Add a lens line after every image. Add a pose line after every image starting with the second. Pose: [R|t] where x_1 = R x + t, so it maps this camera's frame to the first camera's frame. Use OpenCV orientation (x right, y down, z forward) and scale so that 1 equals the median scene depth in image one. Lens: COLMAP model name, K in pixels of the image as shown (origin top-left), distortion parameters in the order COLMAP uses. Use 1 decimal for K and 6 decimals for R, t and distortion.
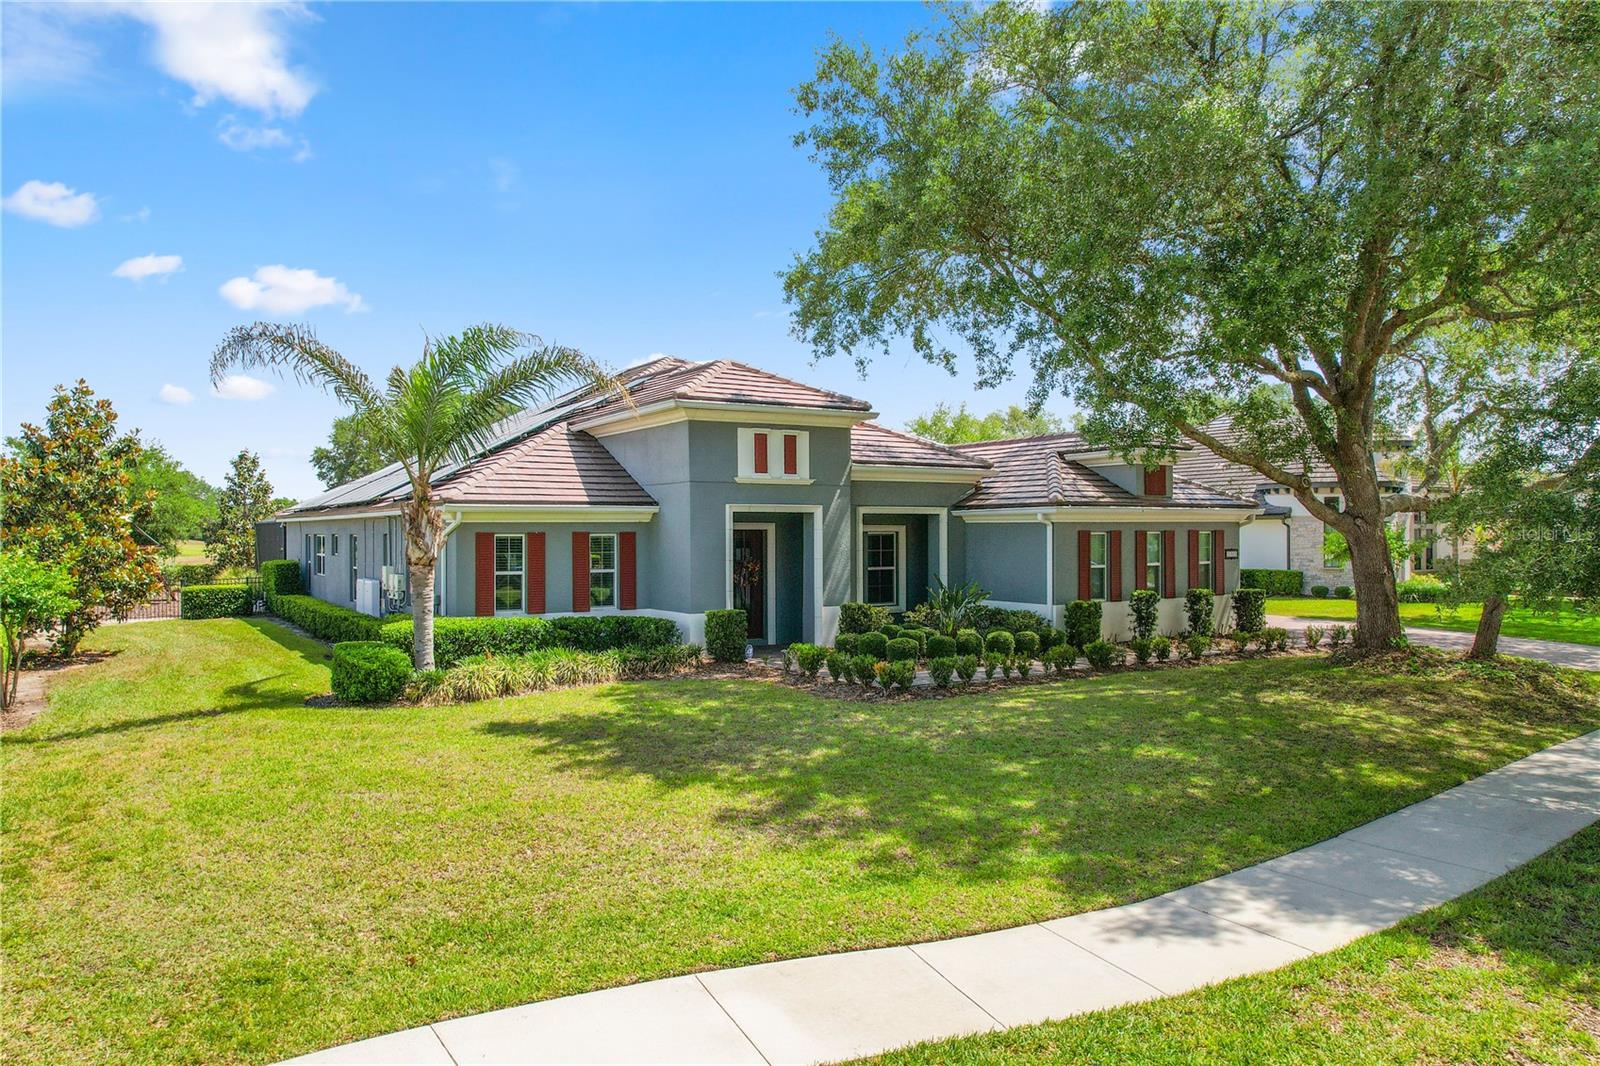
lens RADIAL K [[1062.5, 0, 793.3], [0, 1062.5, 535.0], [0, 0, 1]] dist [-0.043895, 0.008046]
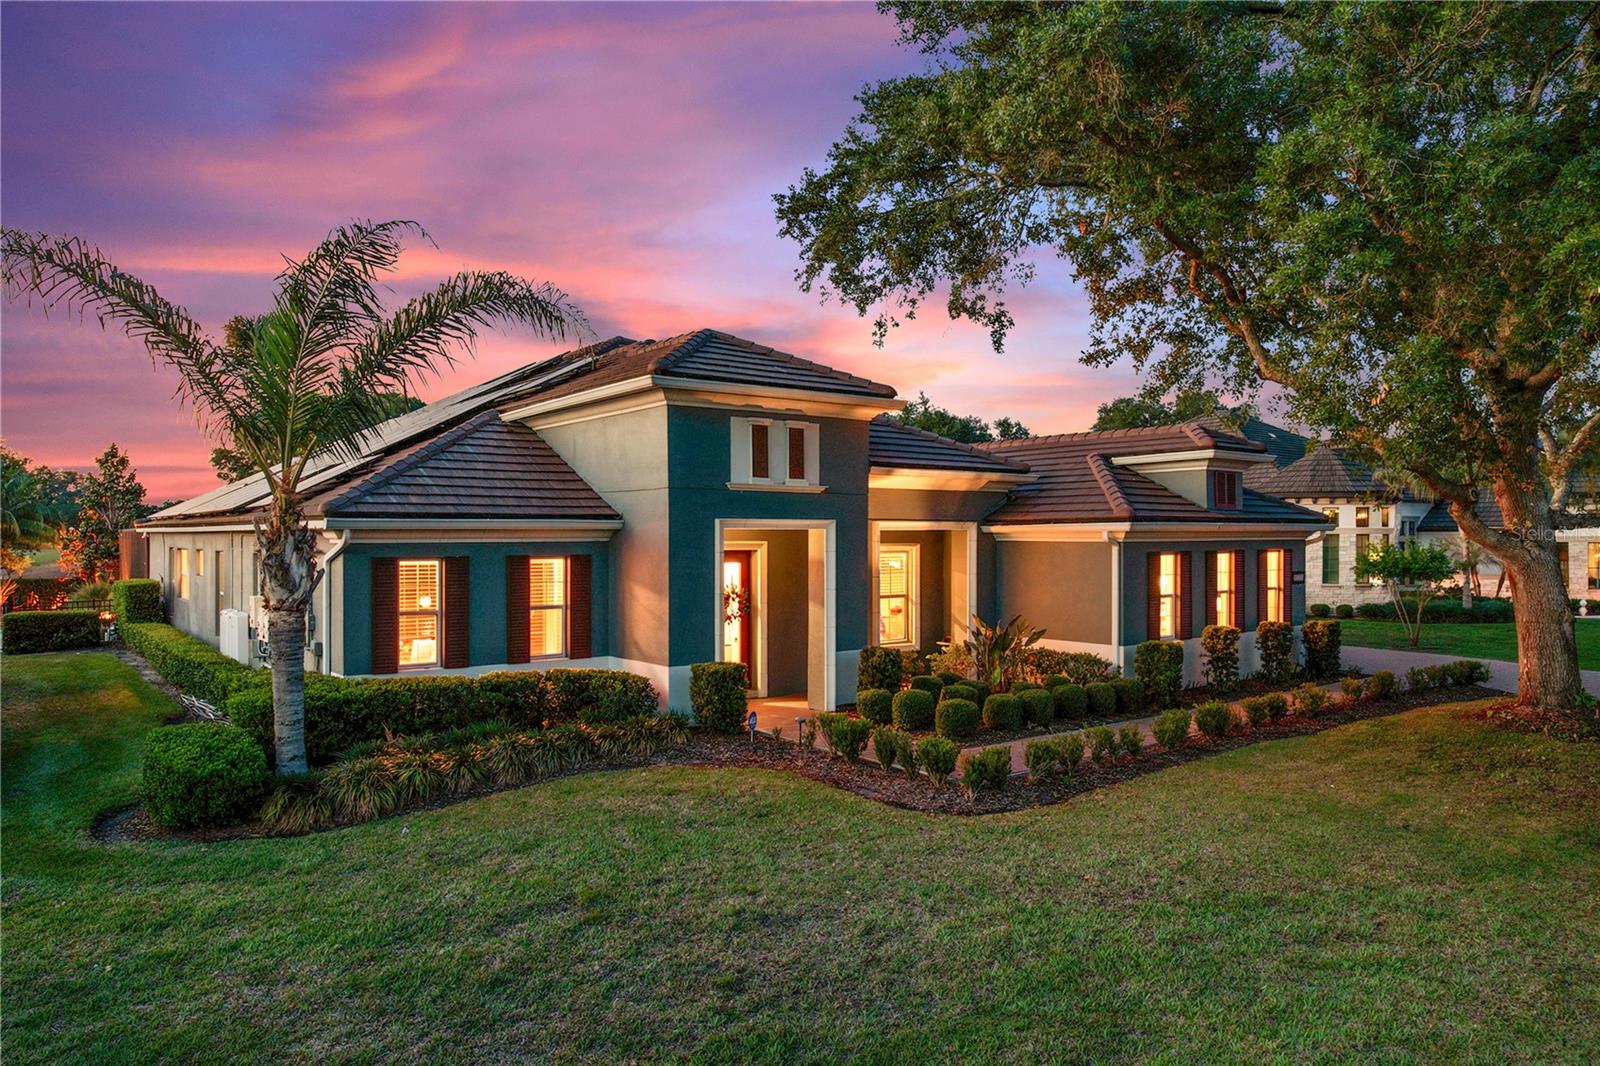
lens RADIAL K [[1062.5, 0, 809.2], [0, 1062.5, 527.4], [0, 0, 1]] dist [-0.043895, 0.008046]
pose [[0.995975, 0.003495, 0.089564, -0.062308], [-0.002438, 0.999926, -0.011917, -0.013611], [-0.089599, 0.011651, 0.995910, 0.237744]]
